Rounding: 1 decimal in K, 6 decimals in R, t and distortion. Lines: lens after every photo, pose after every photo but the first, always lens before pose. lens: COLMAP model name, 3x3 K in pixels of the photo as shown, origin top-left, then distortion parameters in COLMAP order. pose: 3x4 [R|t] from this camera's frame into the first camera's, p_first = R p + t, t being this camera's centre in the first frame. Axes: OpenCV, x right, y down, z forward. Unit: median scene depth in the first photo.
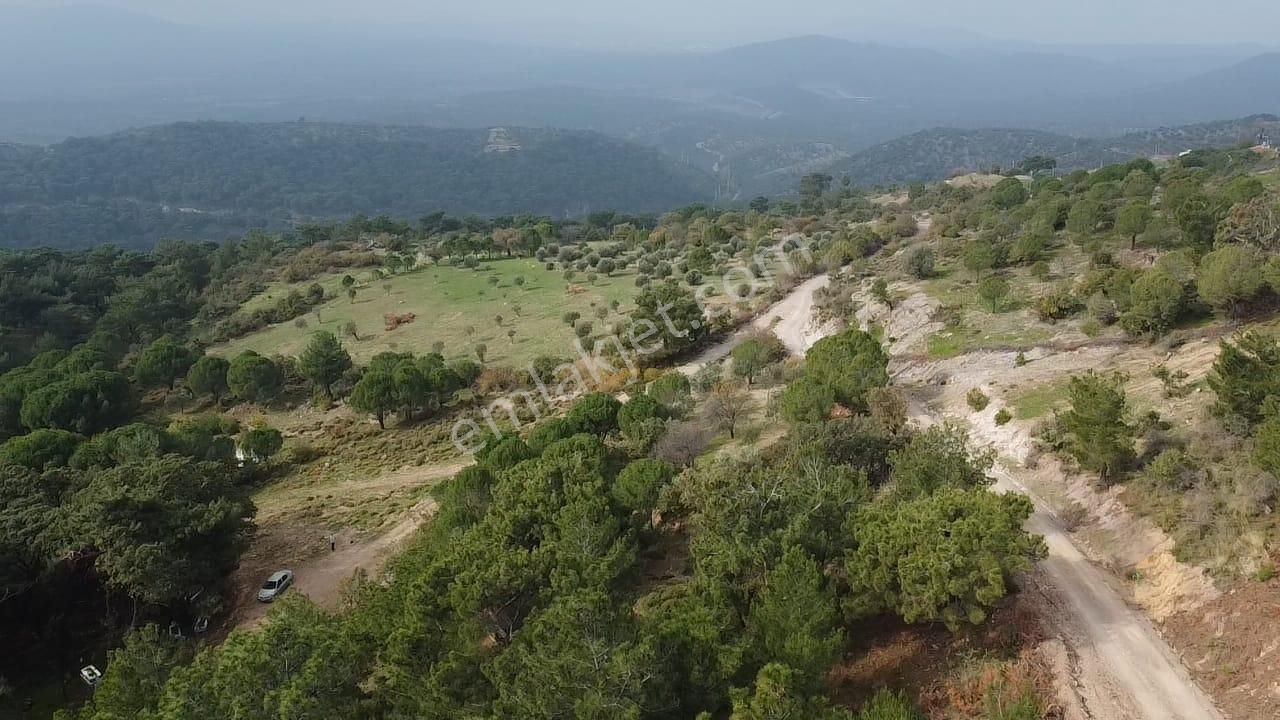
lens RADIAL K [[960.3, 0, 643.2], [0, 960.3, 360.3], [0, 0, 1]] dist [0.009454, -0.012331]
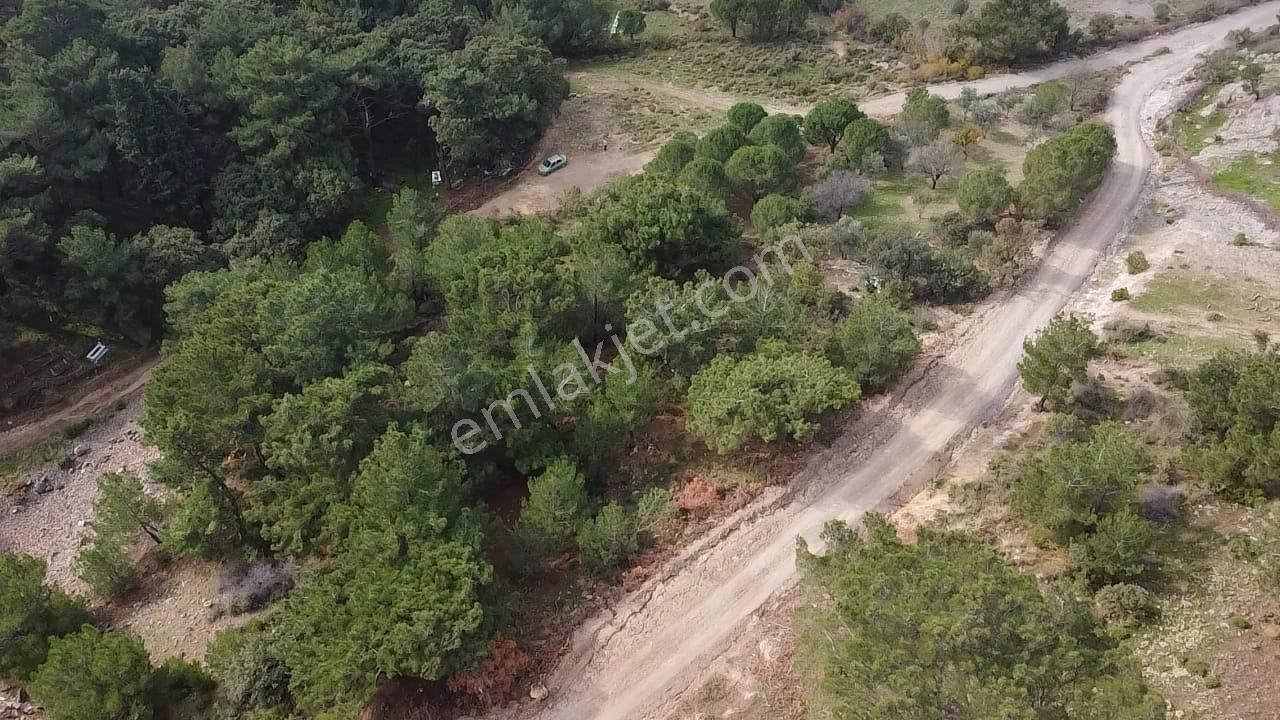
lens RADIAL K [[960.3, 0, 640.9], [0, 960.3, 354.9], [0, 0, 1]] dist [0.009454, -0.012331]
pose [[0.793640, 0.468900, -0.387644, 0.207986], [-0.213611, 0.811368, 0.544107, -0.174809], [0.569653, -0.349020, 0.744097, -0.033338]]
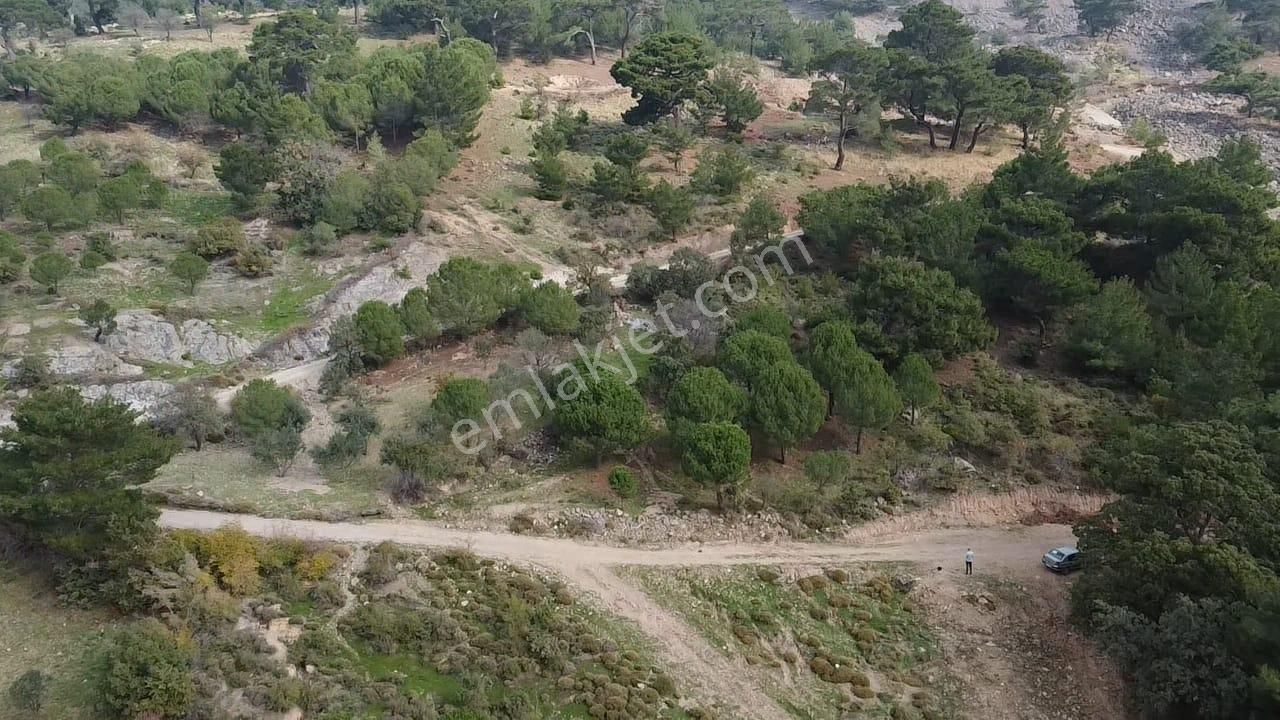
lens RADIAL K [[960.3, 0, 637.6], [0, 960.3, 366.4], [0, 0, 1]] dist [0.009454, -0.012331]
pose [[-0.578005, -0.147627, 0.802569, -0.407904], [0.285440, 0.884795, 0.368323, -0.143393], [-0.764483, 0.441978, -0.469278, 0.822703]]
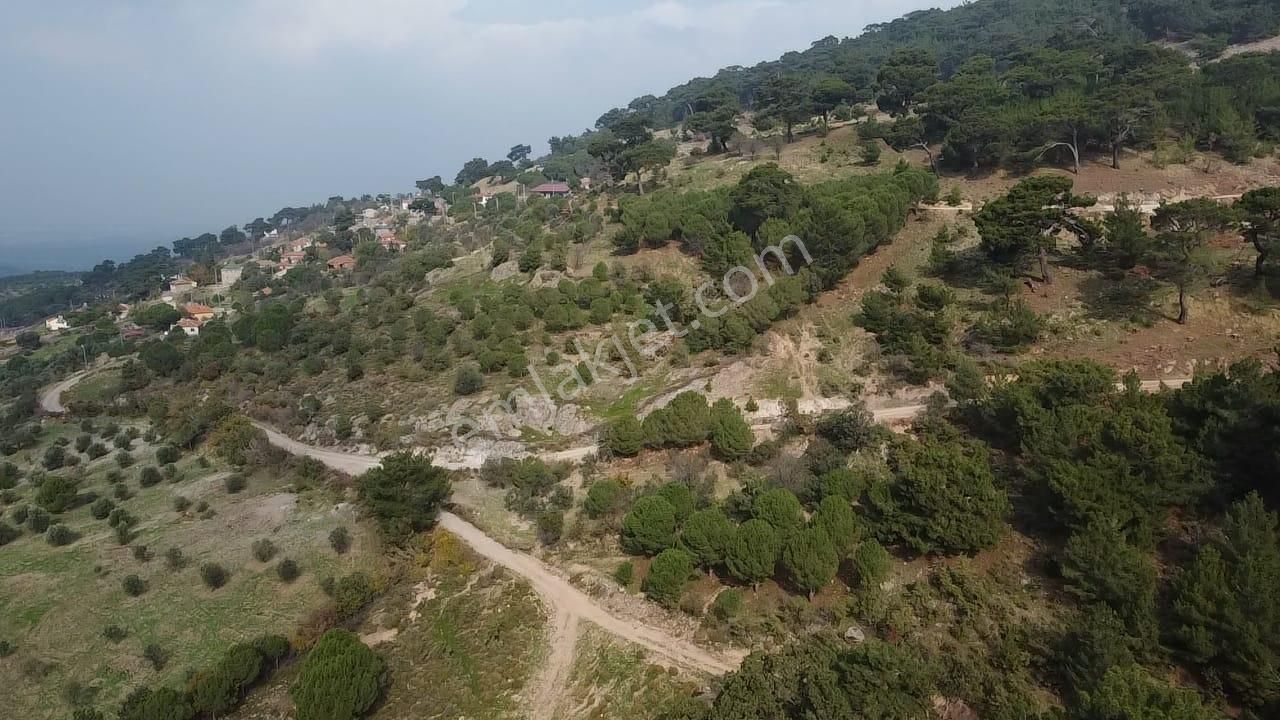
lens RADIAL K [[960.3, 0, 638.4], [0, 960.3, 354.5], [0, 0, 1]] dist [0.009454, -0.012331]
pose [[0.180726, -0.167727, 0.969126, -0.696401], [0.344942, 0.933573, 0.097248, -0.147164], [-0.921061, 0.316717, 0.226577, 0.439588]]
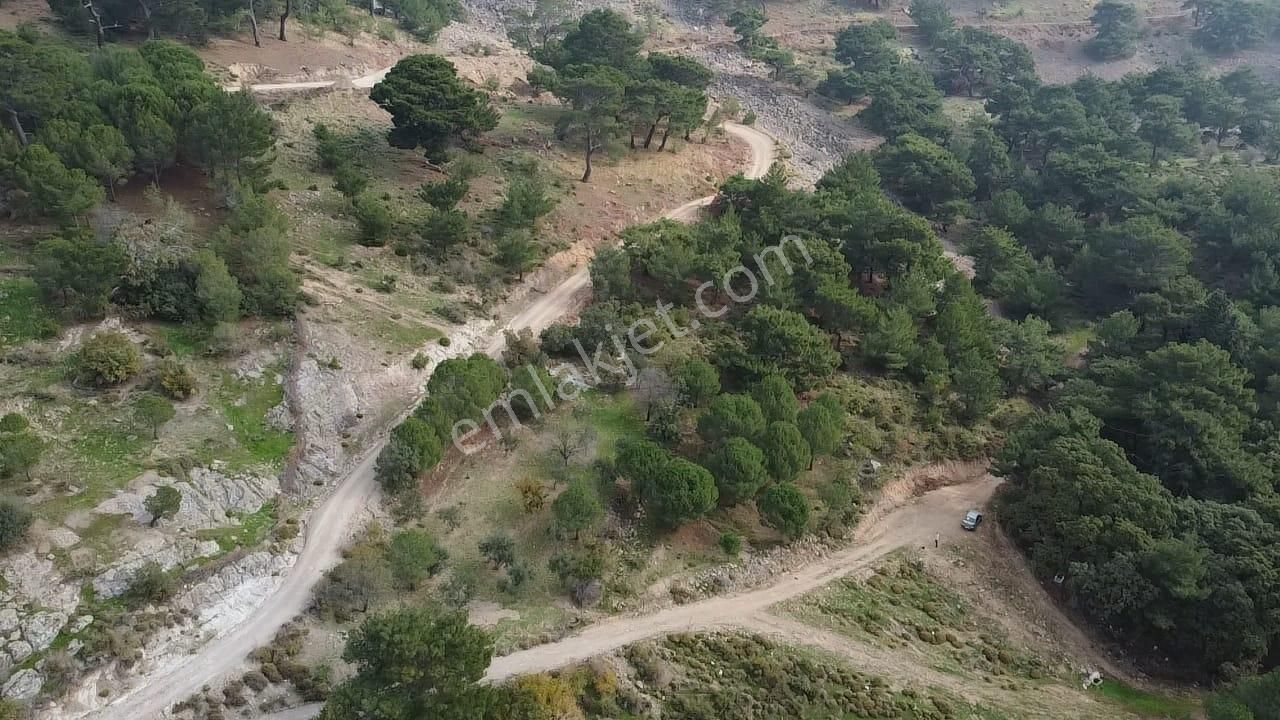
lens RADIAL K [[960.3, 0, 637.6], [0, 960.3, 360.1], [0, 0, 1]] dist [0.009454, -0.012331]
pose [[-0.931638, -0.115494, 0.344546, -0.203498], [0.126365, 0.786010, 0.605161, -0.391534], [-0.340709, 0.607330, -0.717682, 1.021403]]
